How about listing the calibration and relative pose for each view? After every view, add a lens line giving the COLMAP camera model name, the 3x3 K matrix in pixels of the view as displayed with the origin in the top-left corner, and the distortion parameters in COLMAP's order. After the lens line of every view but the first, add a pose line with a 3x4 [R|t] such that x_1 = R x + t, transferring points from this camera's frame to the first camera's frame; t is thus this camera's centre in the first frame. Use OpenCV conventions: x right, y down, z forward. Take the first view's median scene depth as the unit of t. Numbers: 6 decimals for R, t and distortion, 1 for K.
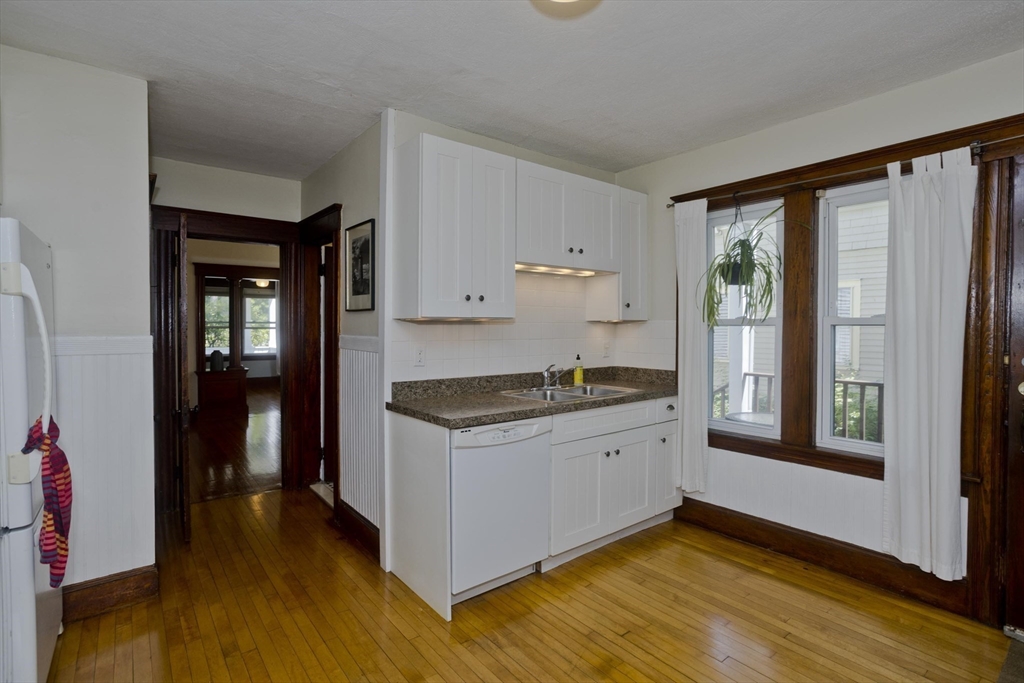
lens RADIAL K [[513.4, 0, 512.0], [0, 513.4, 341.5], [0, 0, 1]] dist [-0.059072, 0.040752]
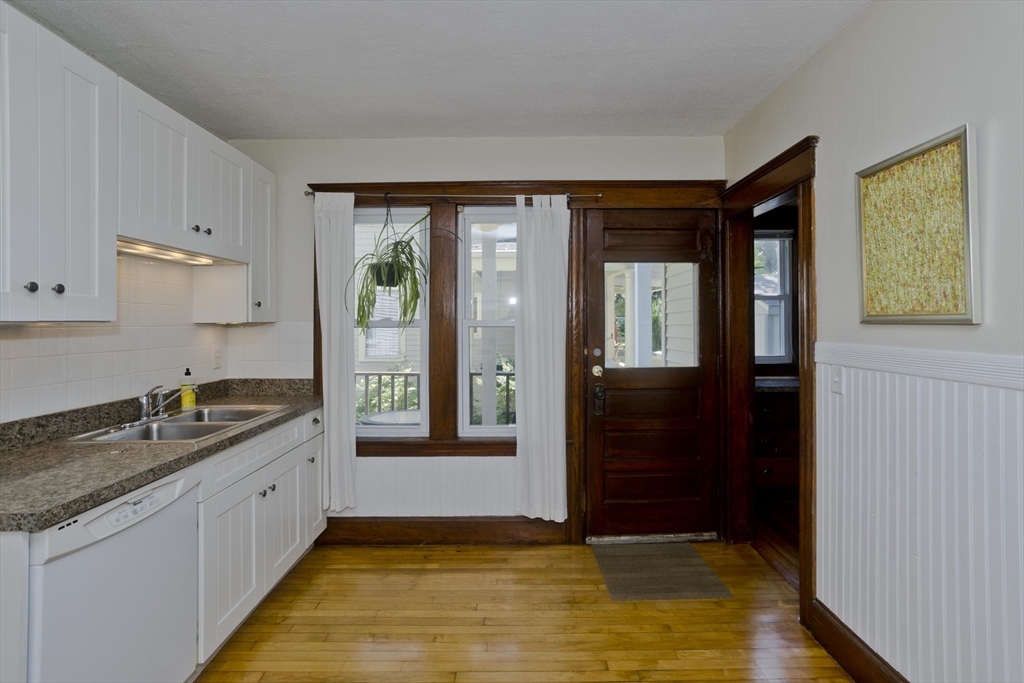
lens RADIAL K [[499.5, 0, 511.8], [0, 499.5, 323.9], [0, 0, 1]] dist [-0.052894, 0.038452]
pose [[0.613275, -0.005540, 0.789850, -0.176278], [0.026996, 0.999538, -0.013950, -0.019920], [-0.789408, 0.029878, 0.613141, 0.226572]]
